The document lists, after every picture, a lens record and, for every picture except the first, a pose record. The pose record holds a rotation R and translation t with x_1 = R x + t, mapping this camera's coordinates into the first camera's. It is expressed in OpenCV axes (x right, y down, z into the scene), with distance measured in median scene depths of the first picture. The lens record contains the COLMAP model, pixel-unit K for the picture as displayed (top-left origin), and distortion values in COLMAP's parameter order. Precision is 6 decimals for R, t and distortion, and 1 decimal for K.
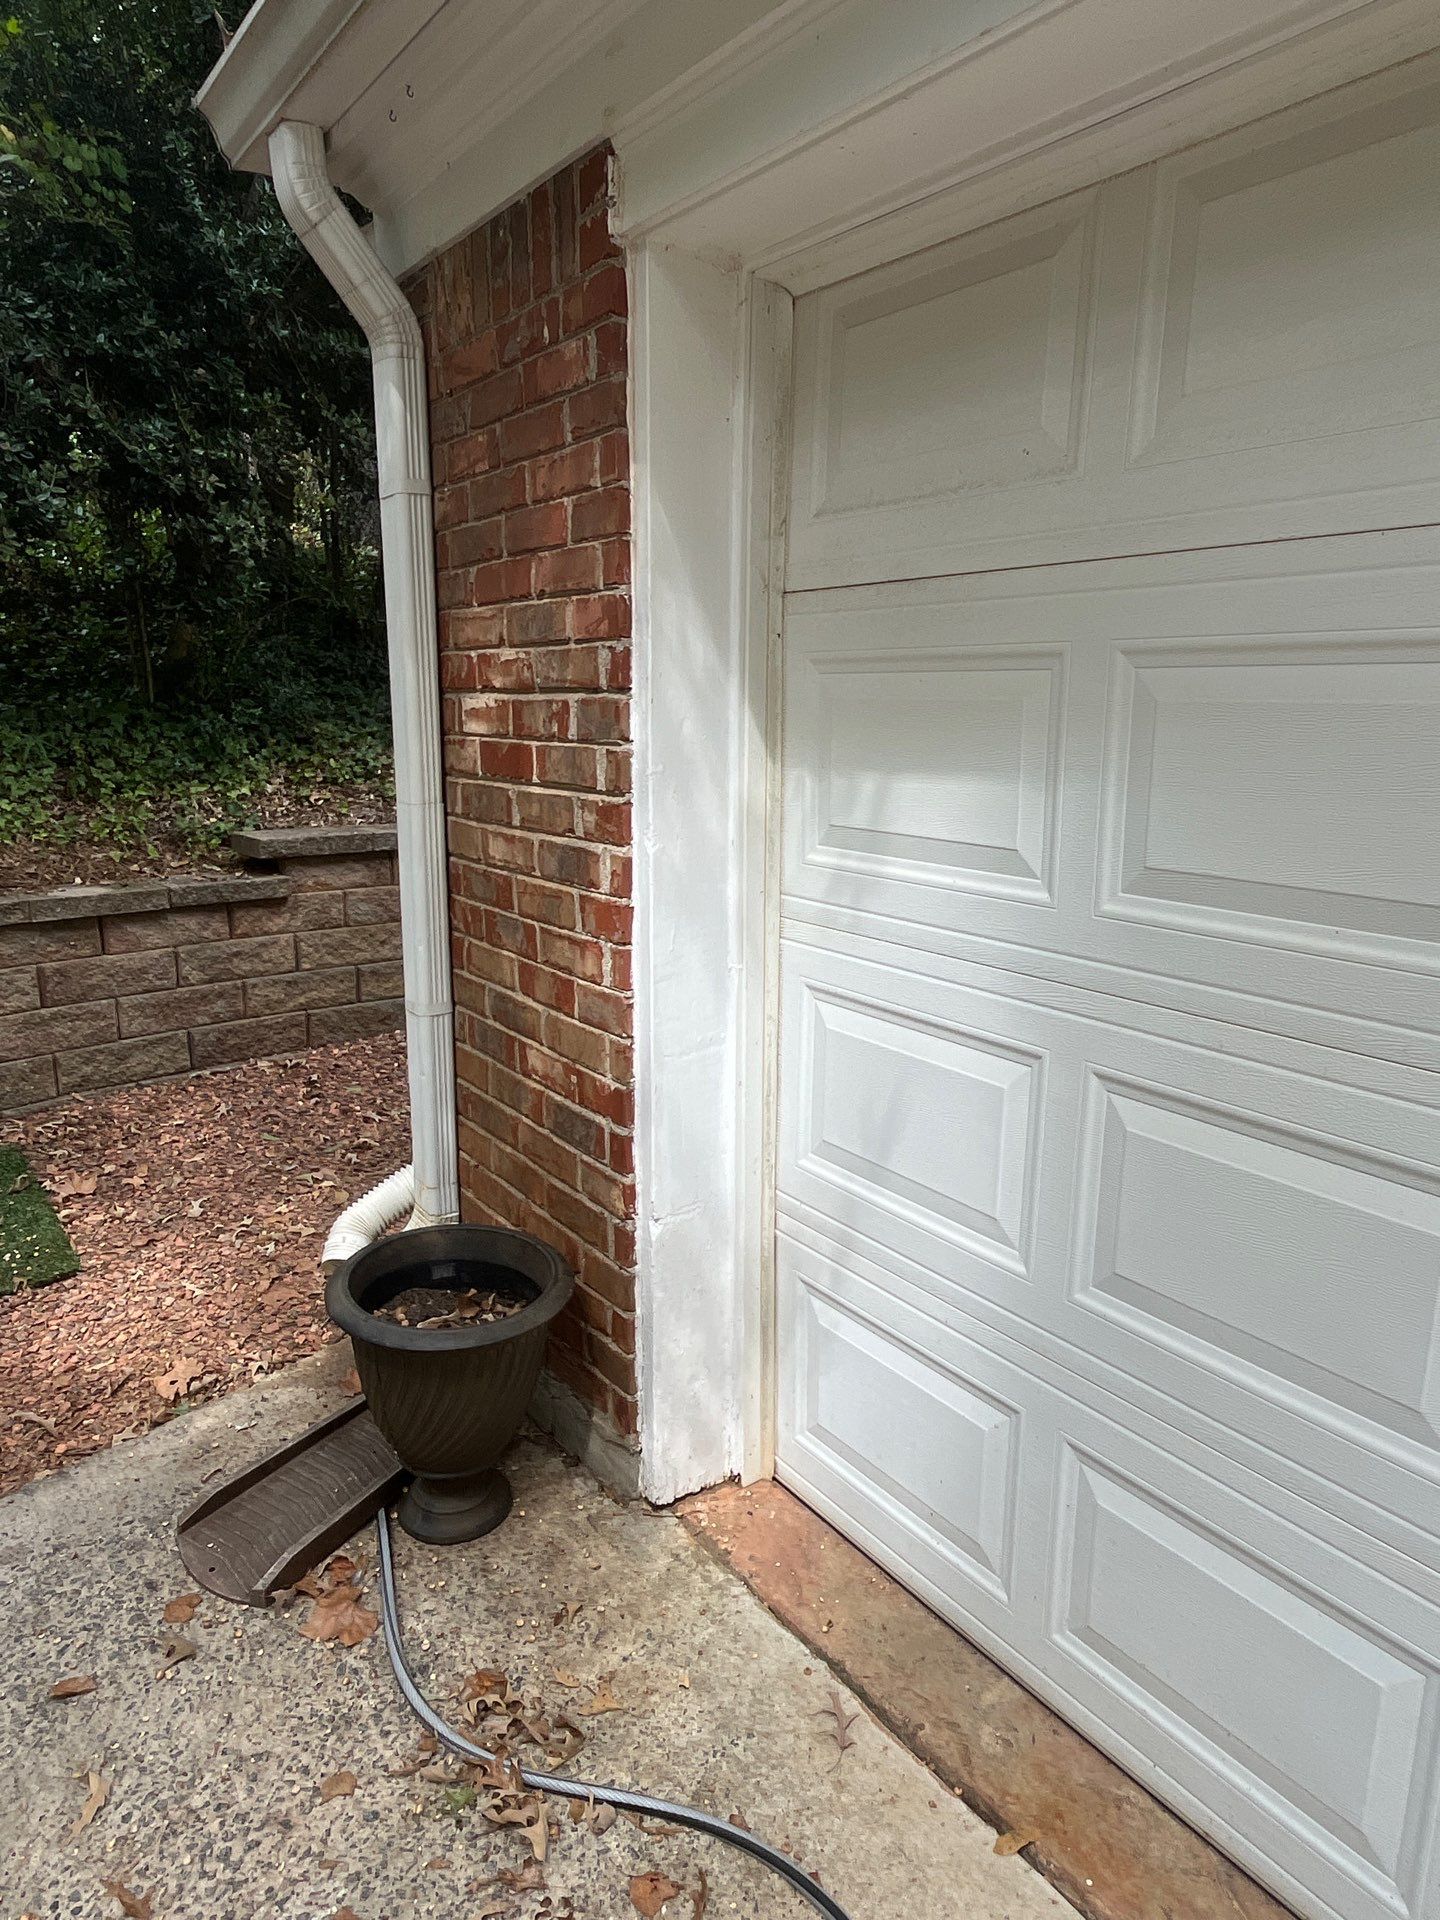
lens RADIAL K [[1456.8, 0, 714.4], [0, 1456.8, 944.3], [0, 0, 1]] dist [0.086704, -0.138707]
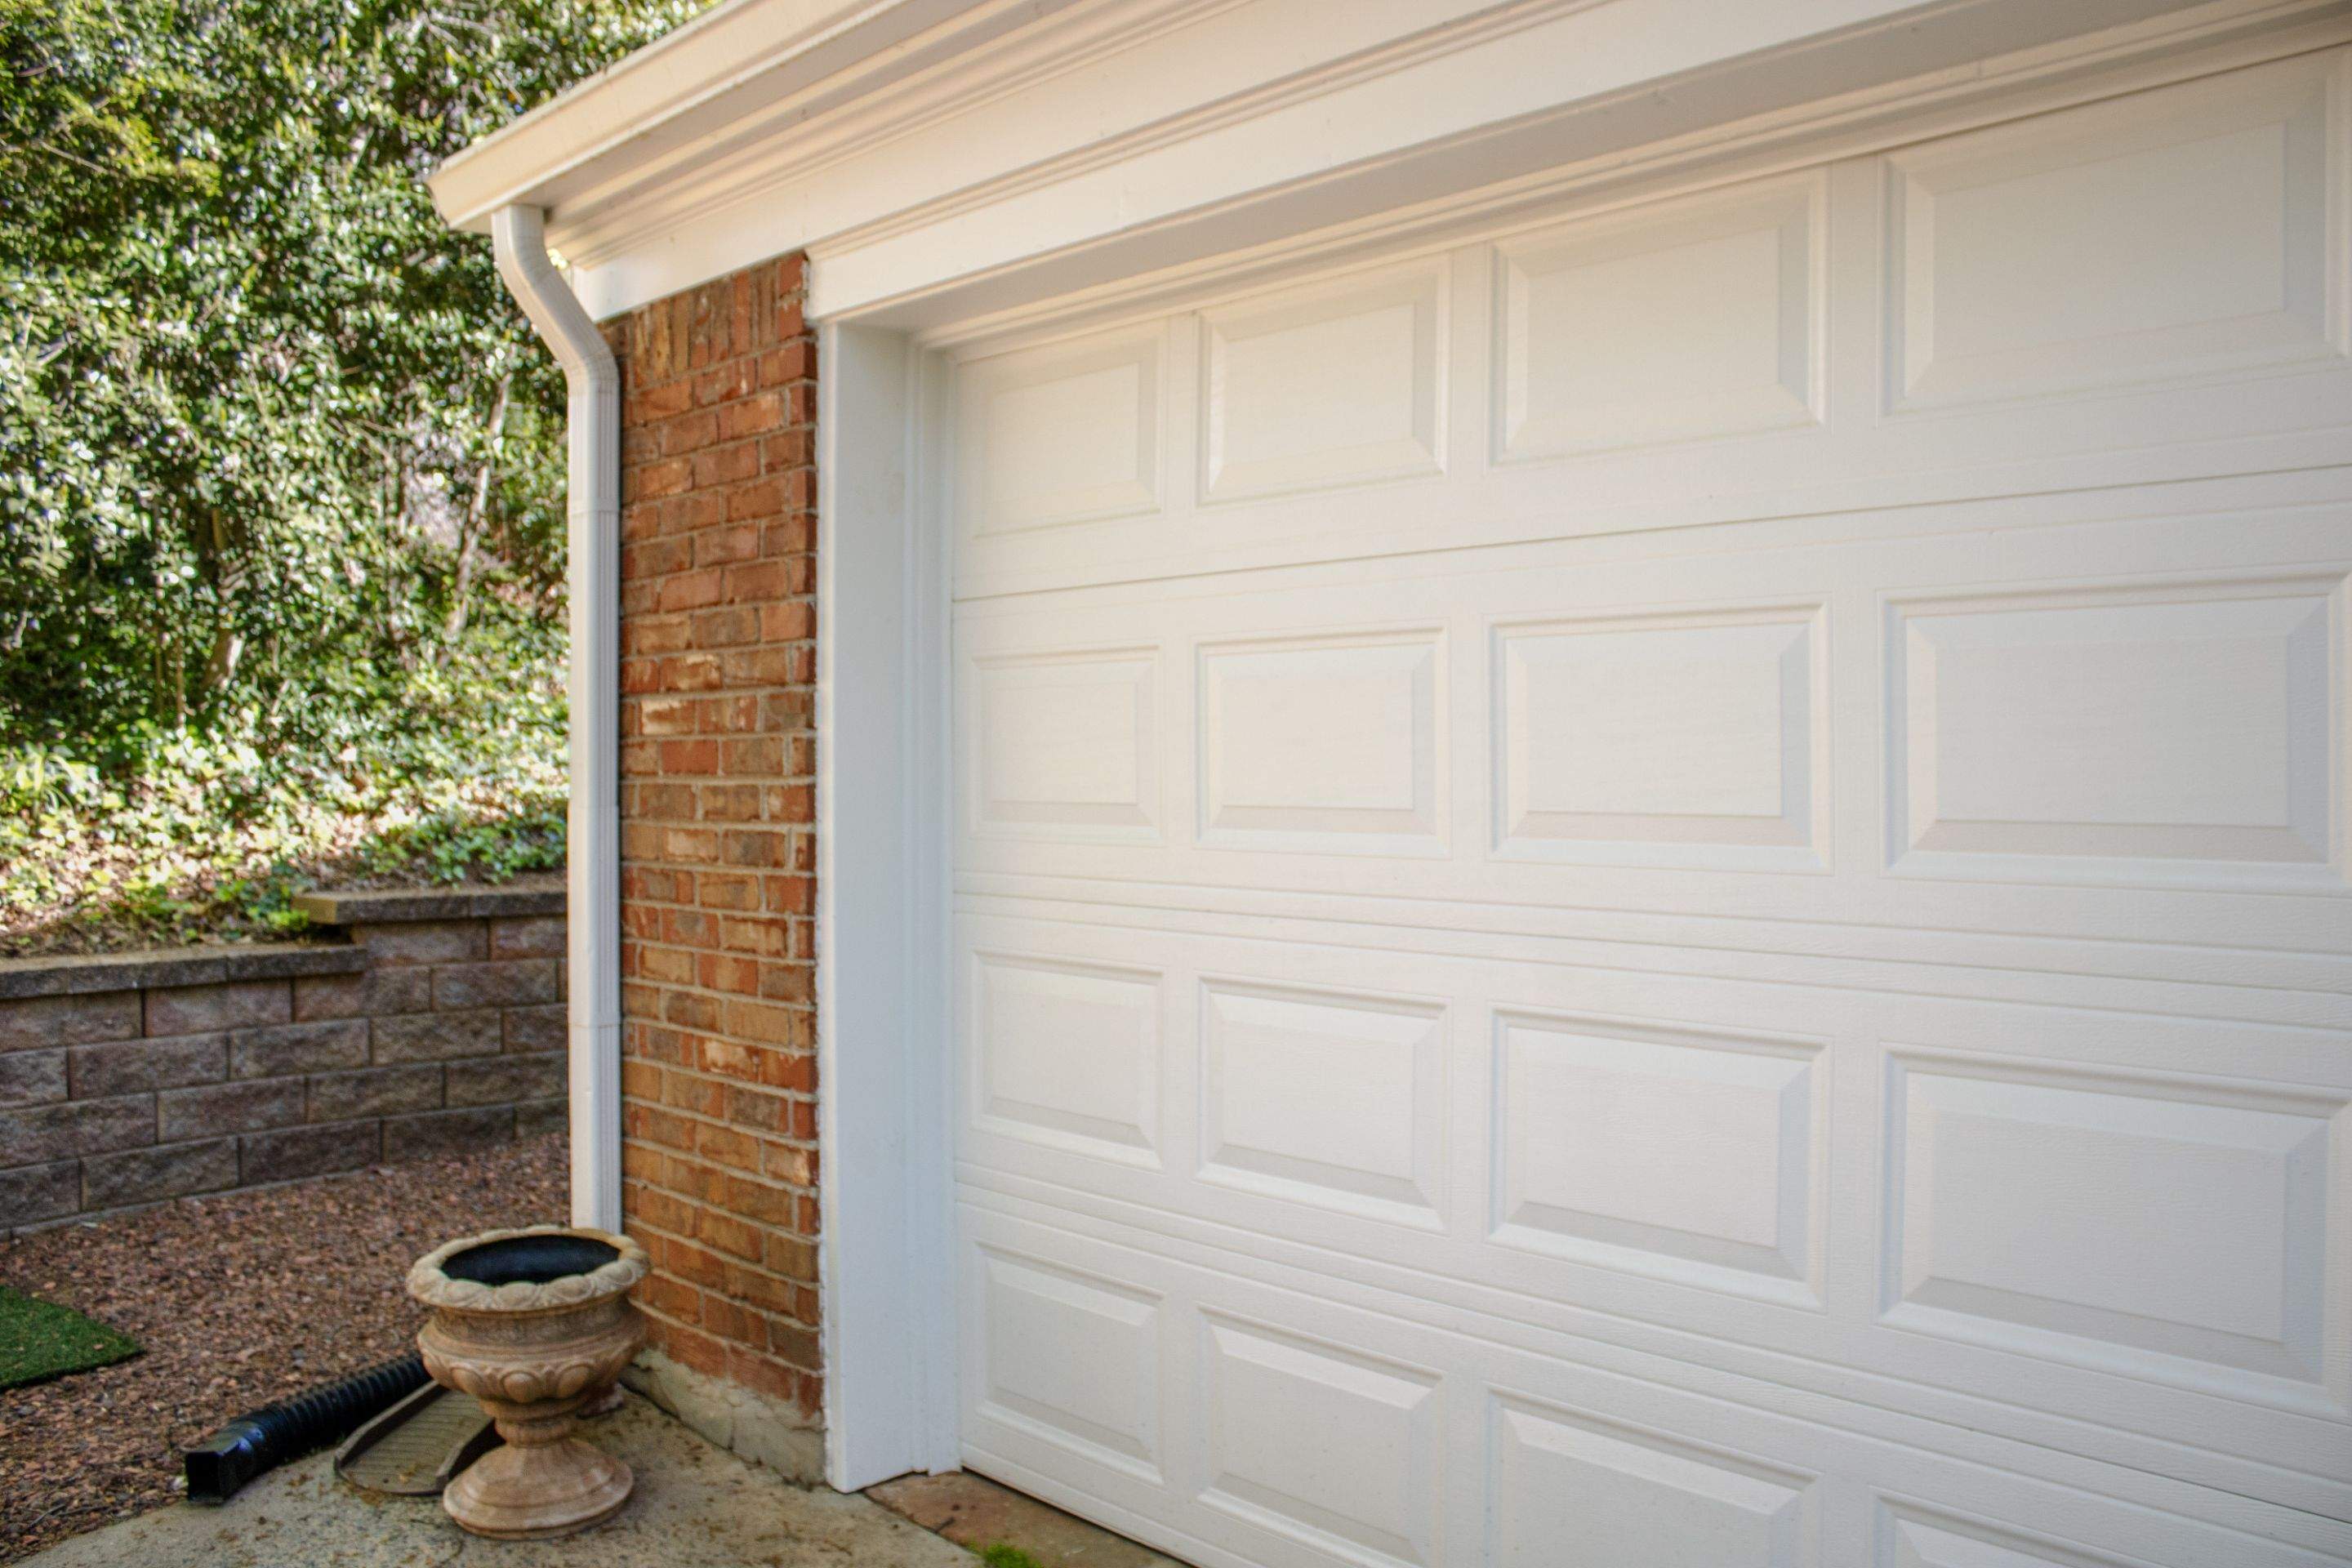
lens RADIAL K [[2196.9, 0, 1176.0], [0, 2196.9, 784.0], [0, 0, 1]] dist [-0.006230, 0.006517]
pose [[0.991691, -0.008428, 0.128369, -0.000286], [0.028628, 0.987288, -0.156345, 0.144198], [-0.125420, 0.158721, 0.979325, -0.560374]]
